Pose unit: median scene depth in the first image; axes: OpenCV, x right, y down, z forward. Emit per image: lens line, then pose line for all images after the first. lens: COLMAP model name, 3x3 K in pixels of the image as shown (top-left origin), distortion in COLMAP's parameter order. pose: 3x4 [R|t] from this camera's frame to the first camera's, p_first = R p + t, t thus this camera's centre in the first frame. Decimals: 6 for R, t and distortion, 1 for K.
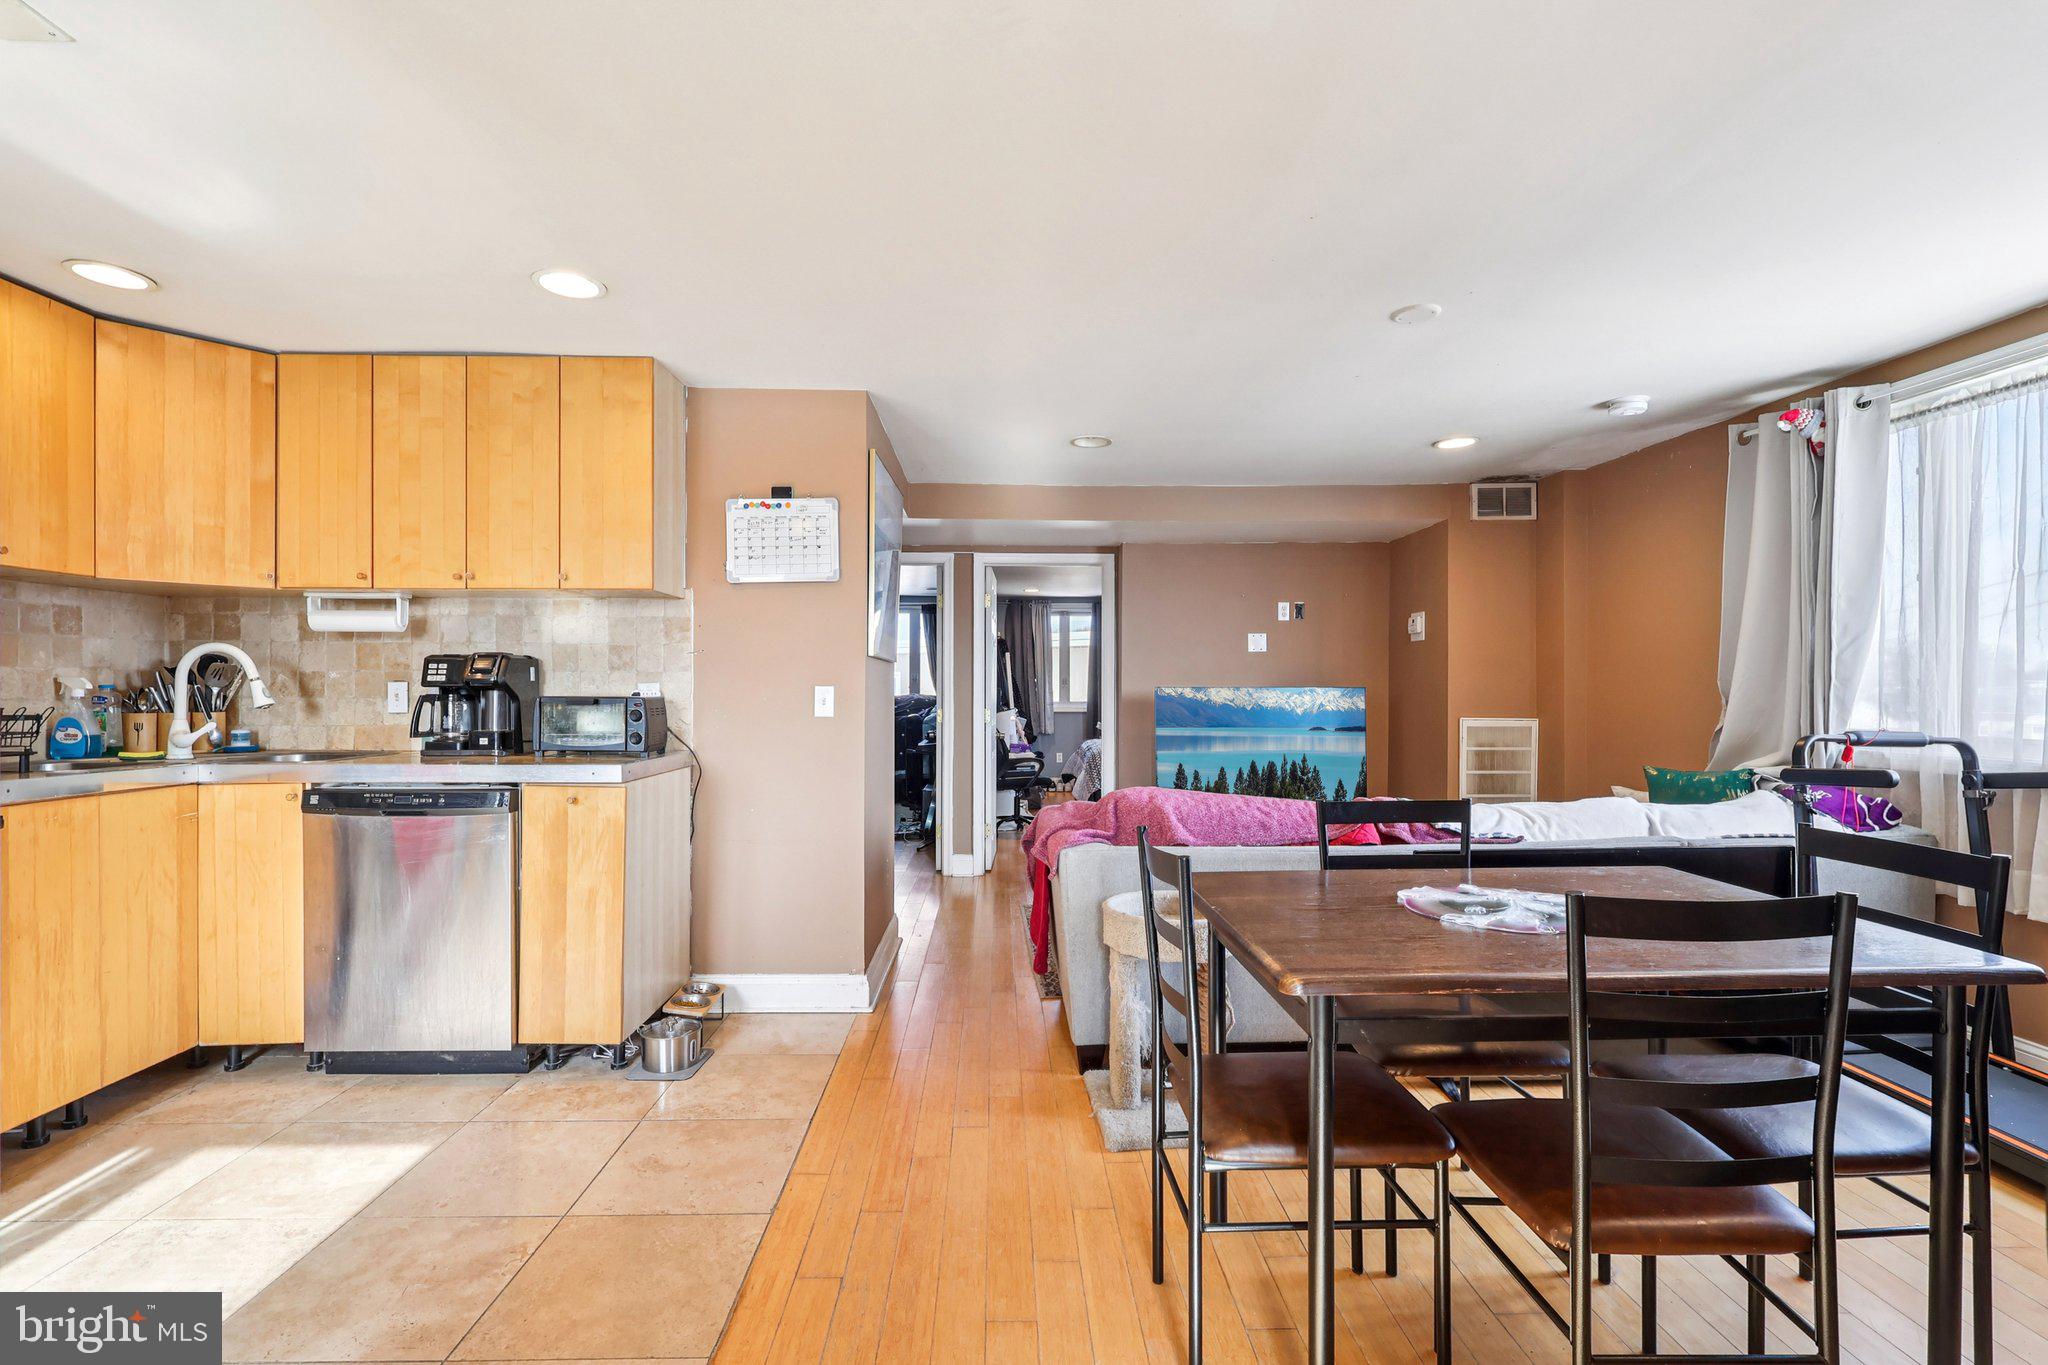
lens RADIAL K [[953.9, 0, 1024.3], [0, 953.9, 689.0], [0, 0, 1]] dist [-0.001899, 0.000422]
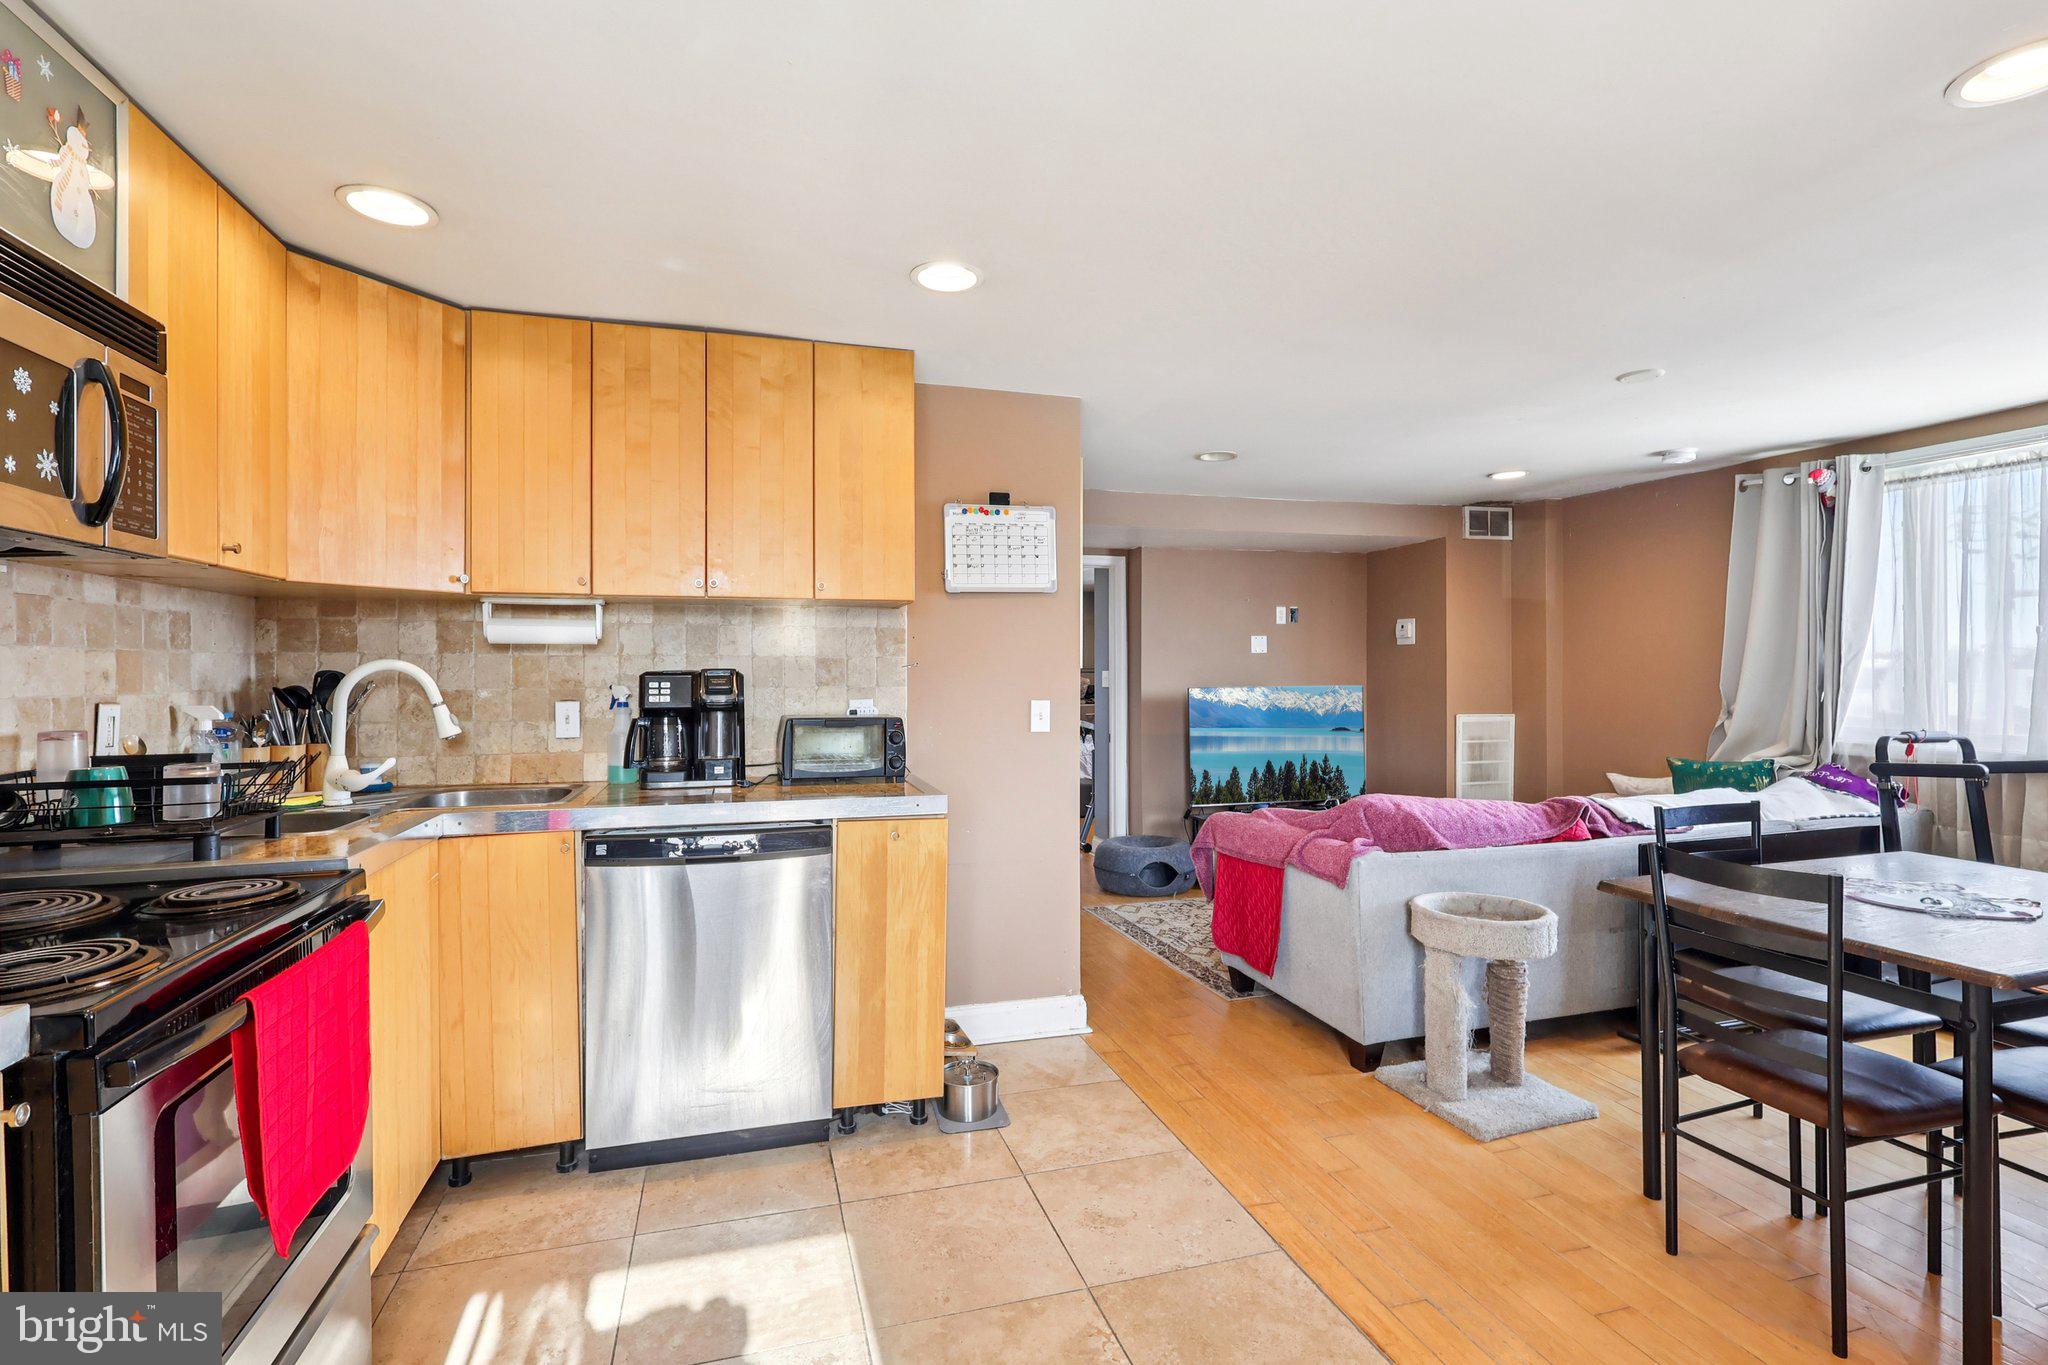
lens RADIAL K [[958.7, 0, 1022.9], [0, 958.7, 670.4], [0, 0, 1]] dist [-0.001016, -0.000324]
pose [[0.965123, -0.003301, 0.261777, -0.518924], [0.003789, 0.999992, -0.001357, -0.034454], [-0.261770, 0.002302, 0.965128, 0.070407]]
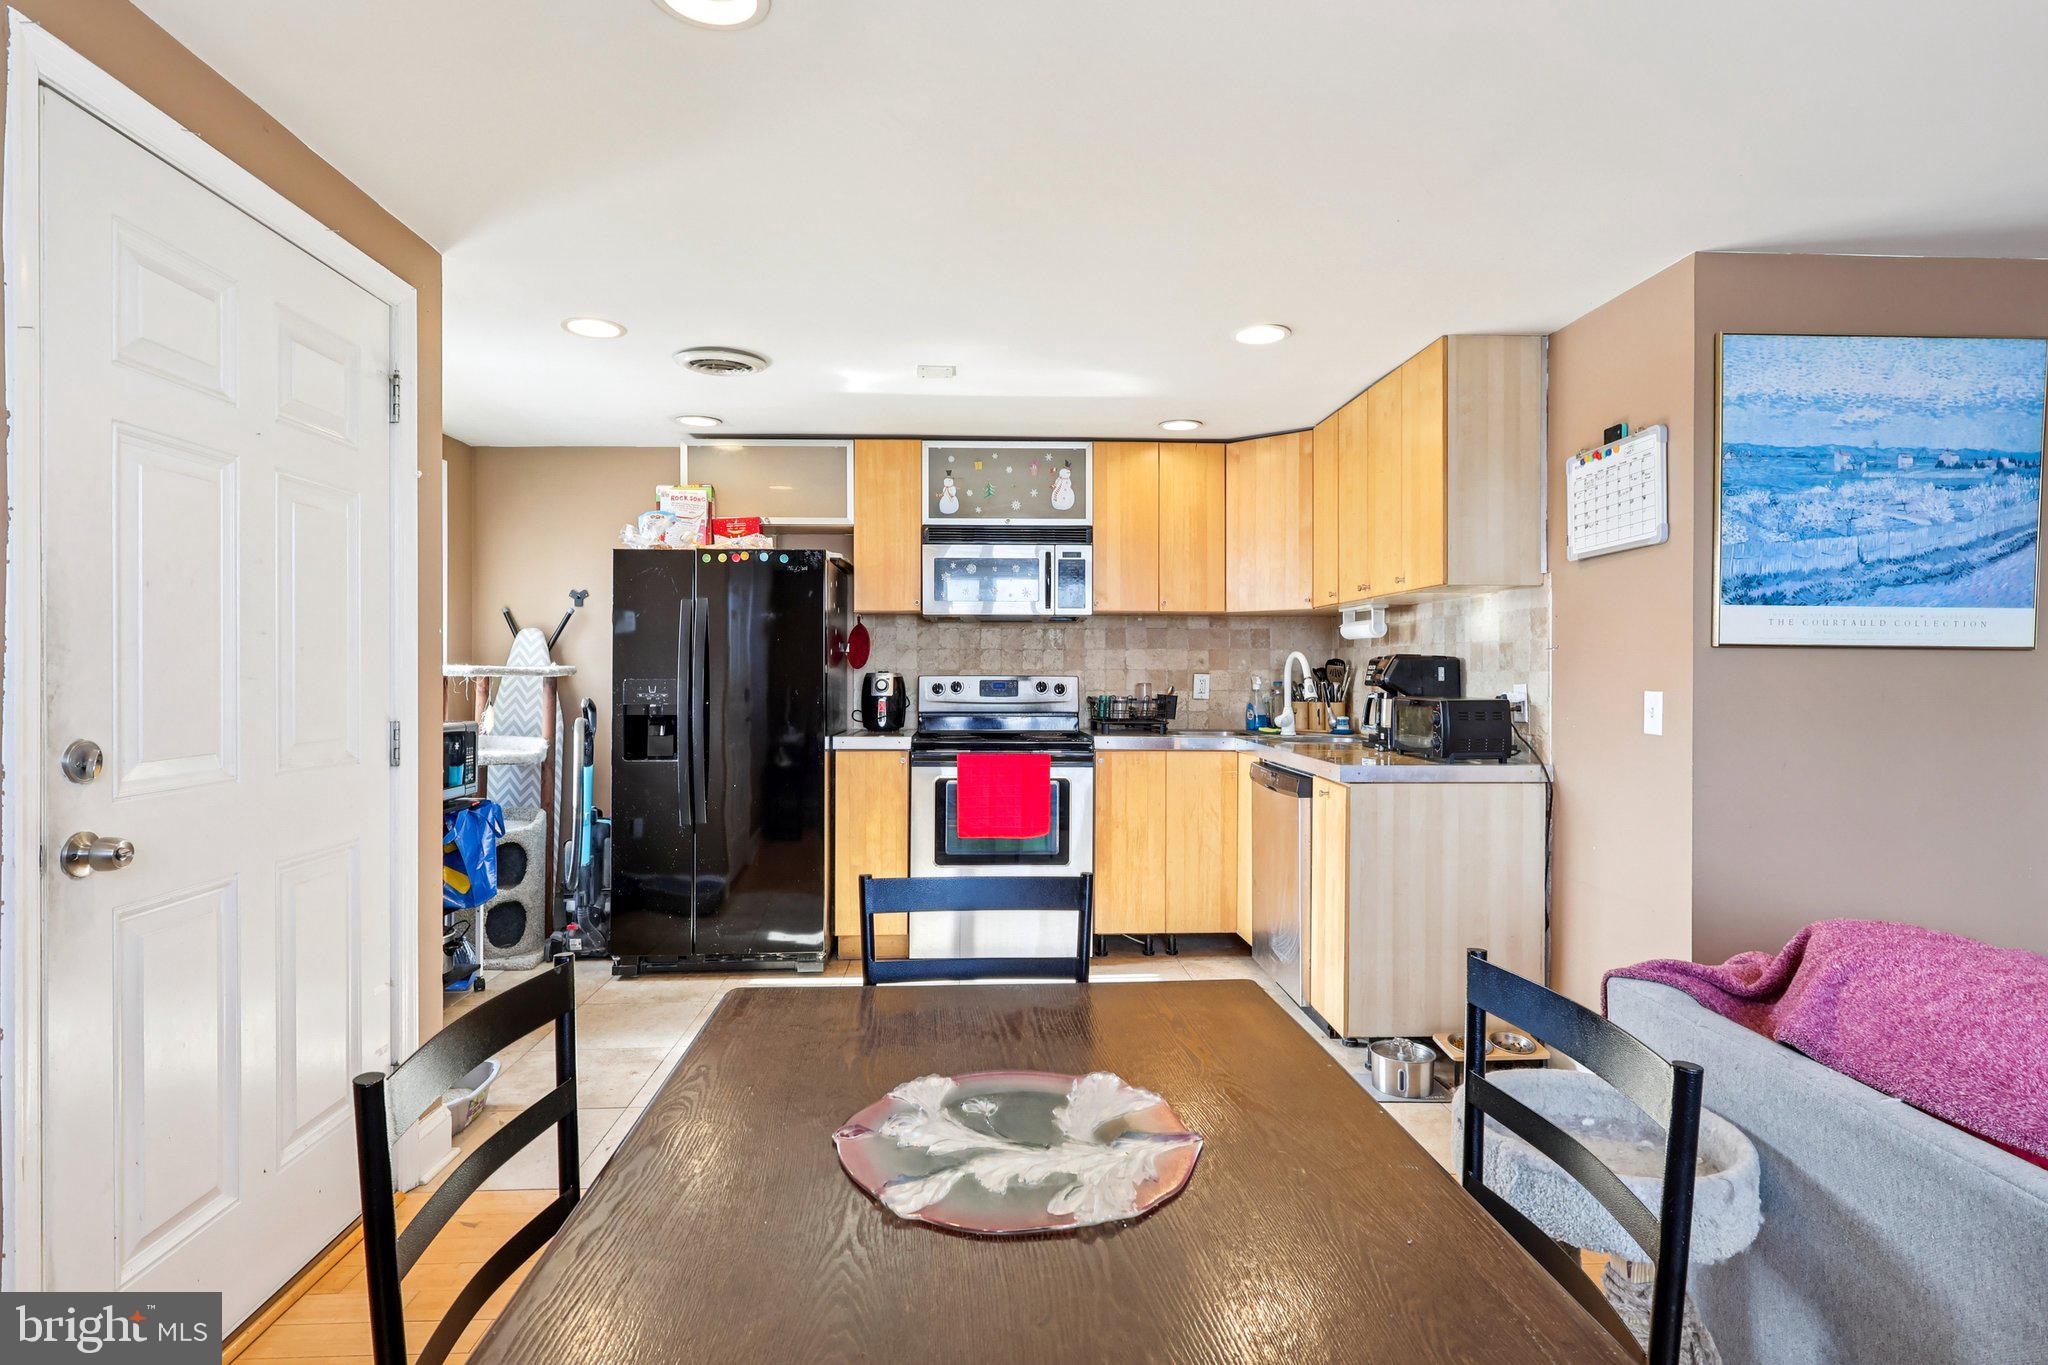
lens RADIAL K [[1027.9, 0, 1020.4], [0, 1027.9, 670.2], [0, 0, 1]] dist [0.000331, 0.000022]
pose [[0.020069, -0.000897, -0.999798, 0.590994], [-0.000619, 0.999999, -0.000909, -0.018941], [0.999798, 0.000637, 0.020069, 0.550885]]
